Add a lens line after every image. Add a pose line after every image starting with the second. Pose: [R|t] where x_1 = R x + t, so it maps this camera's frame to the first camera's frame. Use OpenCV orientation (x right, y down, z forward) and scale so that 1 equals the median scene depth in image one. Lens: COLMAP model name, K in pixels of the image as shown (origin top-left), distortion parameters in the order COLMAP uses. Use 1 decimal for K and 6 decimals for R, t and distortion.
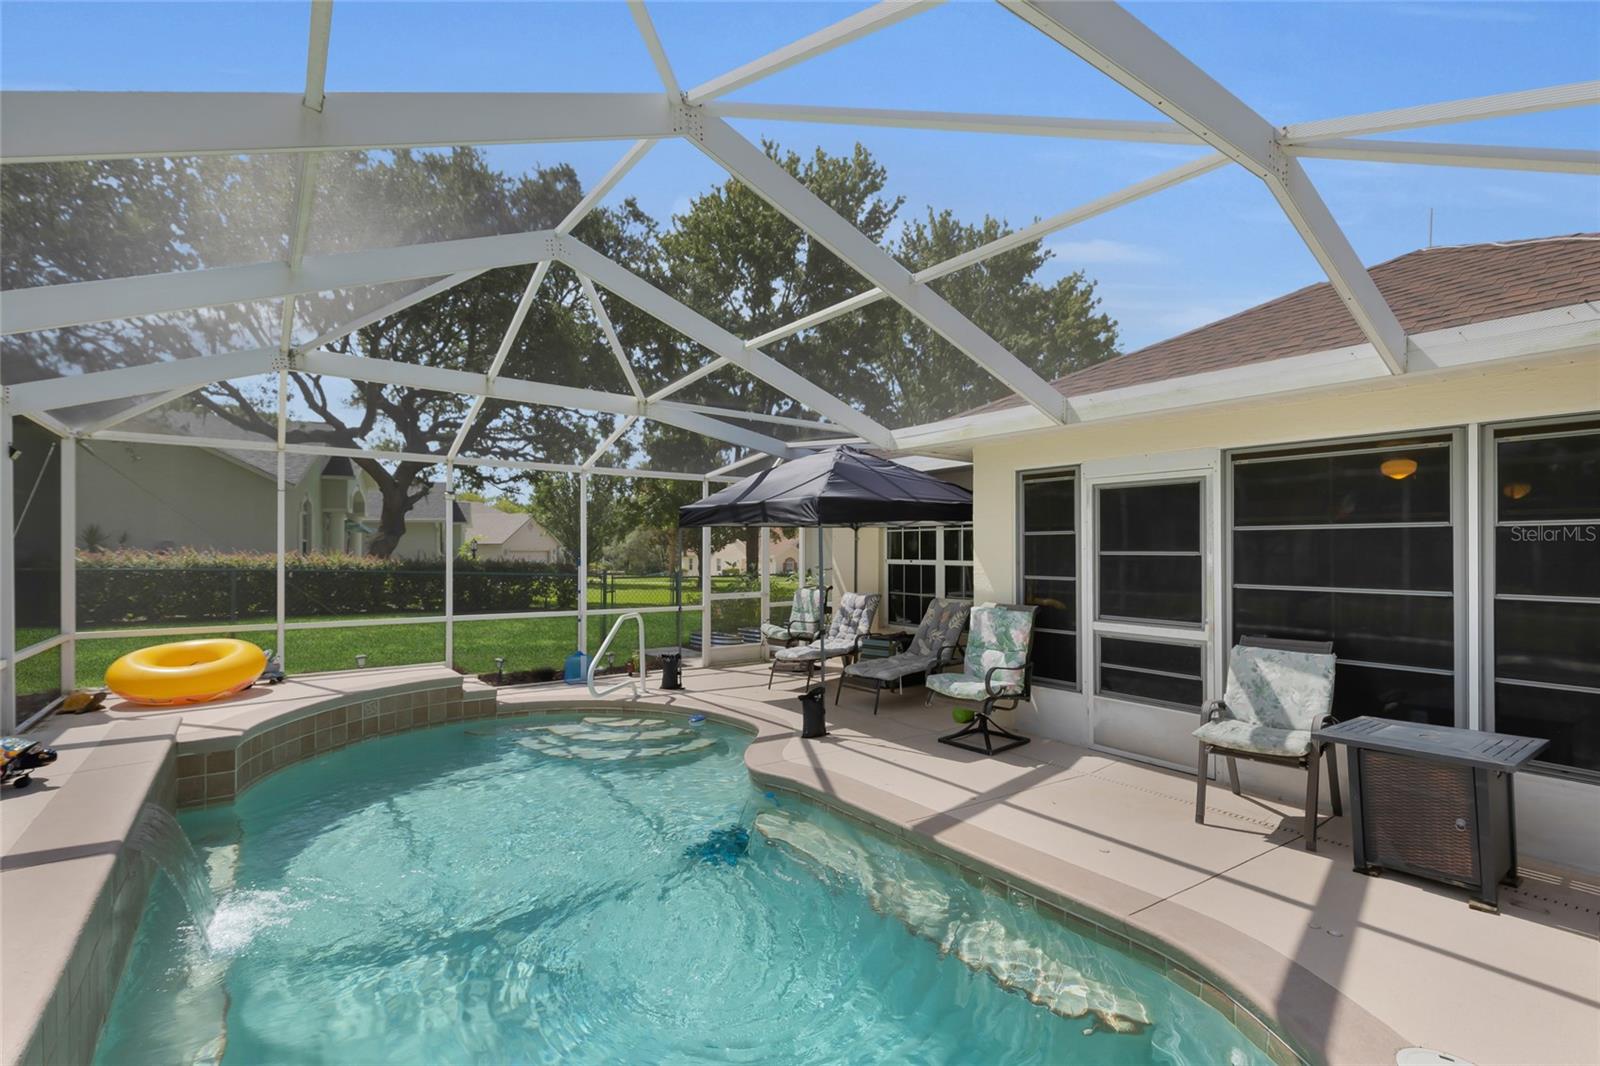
lens RADIAL K [[729.4, 0, 799.3], [0, 729.4, 545.6], [0, 0, 1]] dist [0.003506, -0.000234]
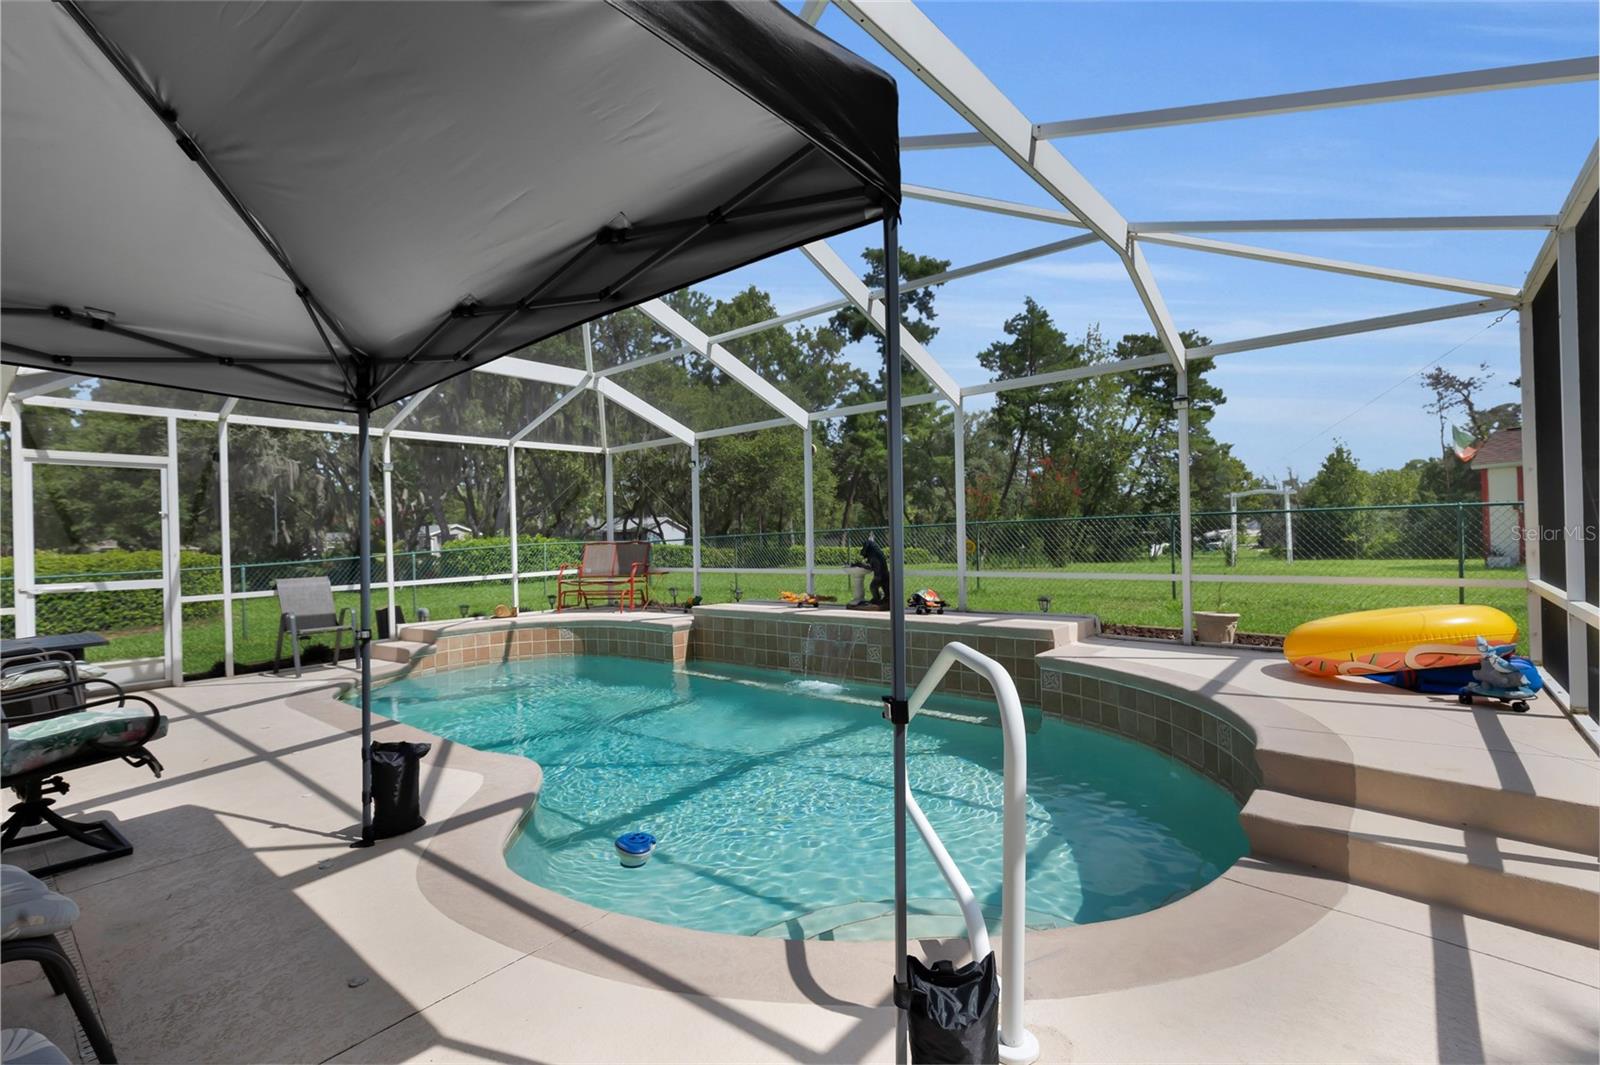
lens RADIAL K [[719.0, 0, 798.4], [0, 719.0, 537.6], [0, 0, 1]] dist [0.002225, 0.000302]
pose [[-0.971582, 0.022644, -0.235616, -0.162840], [0.024799, 0.999673, -0.006188, 0.059979], [0.235399, -0.011855, -0.971826, 1.695467]]
